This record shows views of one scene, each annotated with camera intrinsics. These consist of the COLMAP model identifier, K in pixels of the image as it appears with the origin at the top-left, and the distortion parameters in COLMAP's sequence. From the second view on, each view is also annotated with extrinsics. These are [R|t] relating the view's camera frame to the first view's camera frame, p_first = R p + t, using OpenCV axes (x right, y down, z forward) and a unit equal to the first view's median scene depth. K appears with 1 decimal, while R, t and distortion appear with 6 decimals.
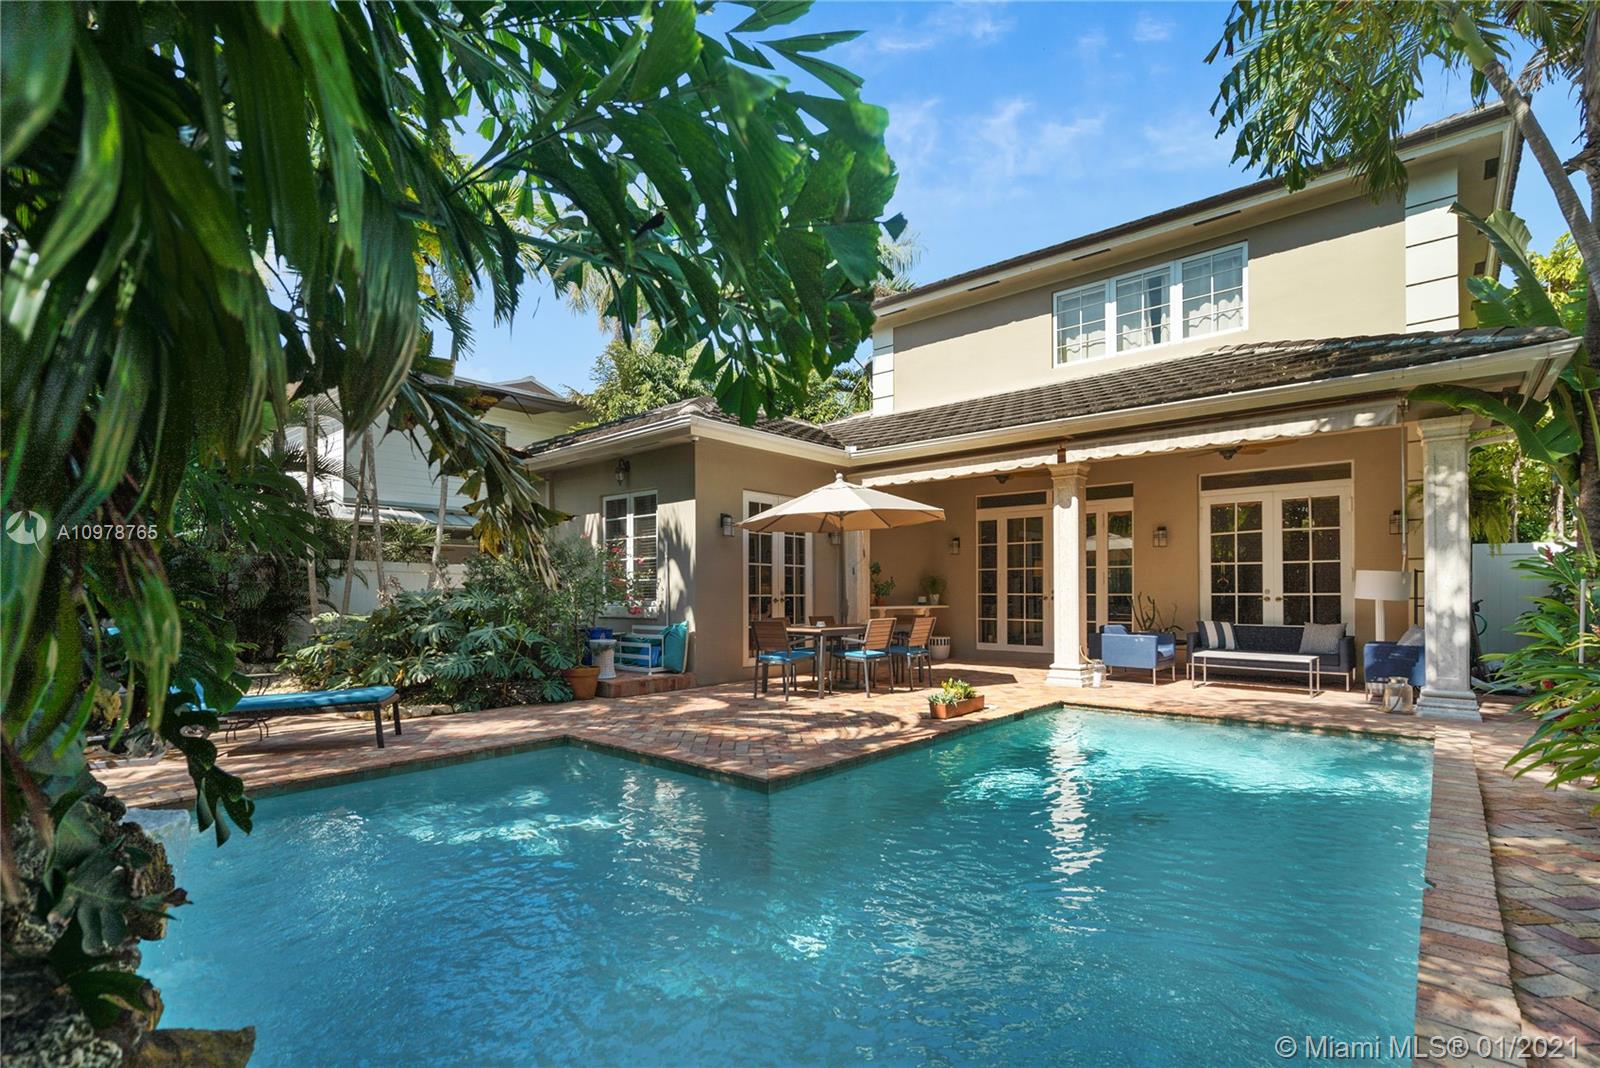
lens RADIAL K [[716.2, 0, 793.9], [0, 716.2, 589.6], [0, 0, 1]] dist [-0.001323, -0.000150]
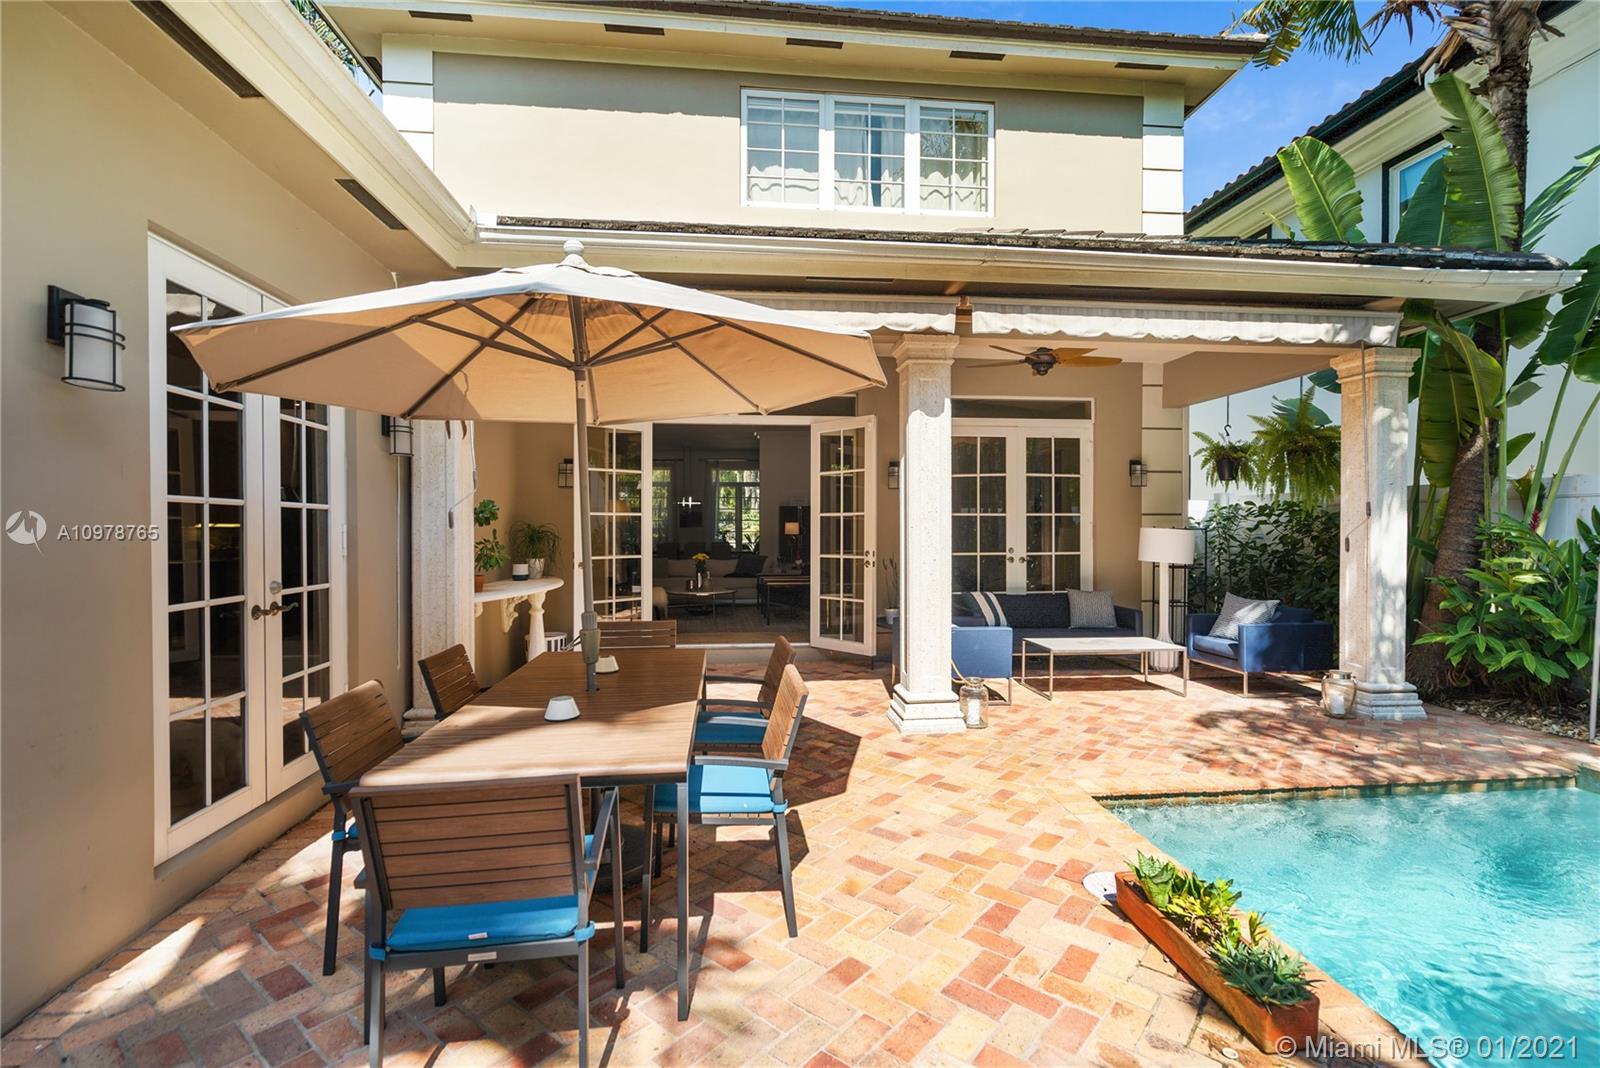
lens RADIAL K [[734.3, 0, 800.0], [0, 734.3, 534.0], [0, 0, 1]] dist [-0.002108, -0.000260]
pose [[0.675824, -0.008404, 0.737015, -0.110246], [-0.001014, 0.999923, 0.012331, -0.025737], [-0.737062, -0.009081, 0.675764, 0.620061]]
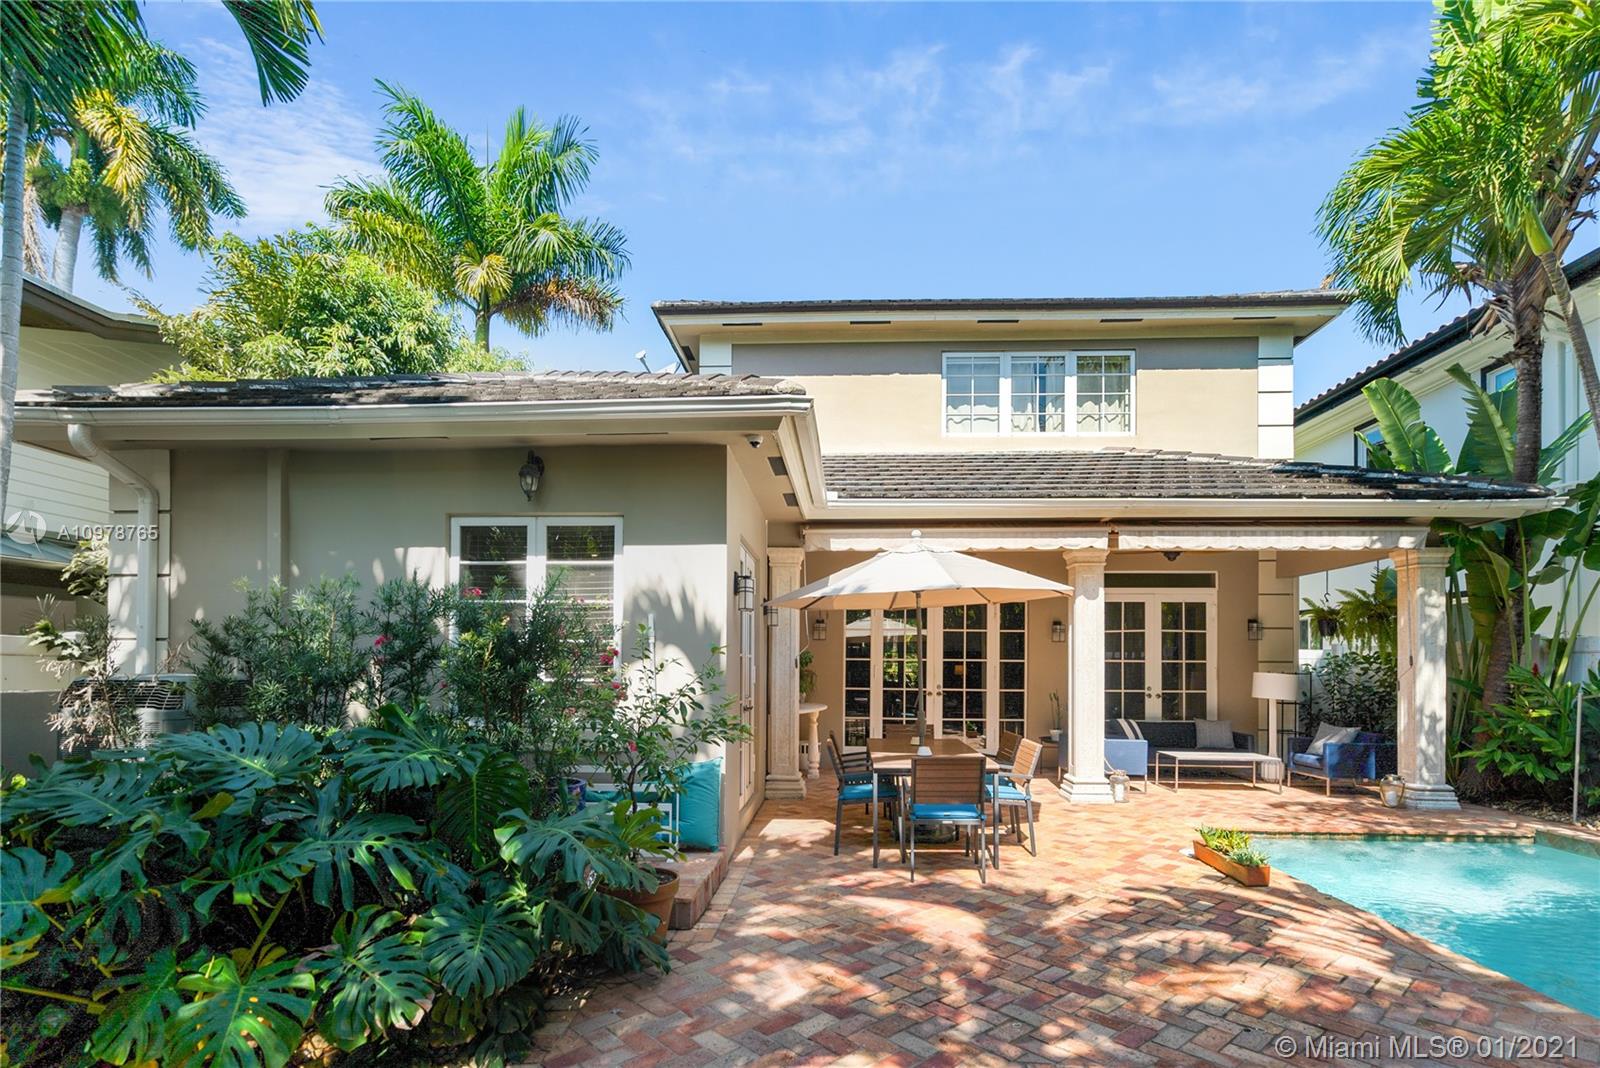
lens RADIAL K [[757.4, 0, 801.2], [0, 757.4, 653.5], [0, 0, 1]] dist [0.000047, 0.000435]
pose [[0.785976, 0.016128, 0.618046, -0.428195], [-0.009868, 0.999860, -0.013542, -0.028786], [-0.618178, 0.004545, 0.786025, 0.445992]]
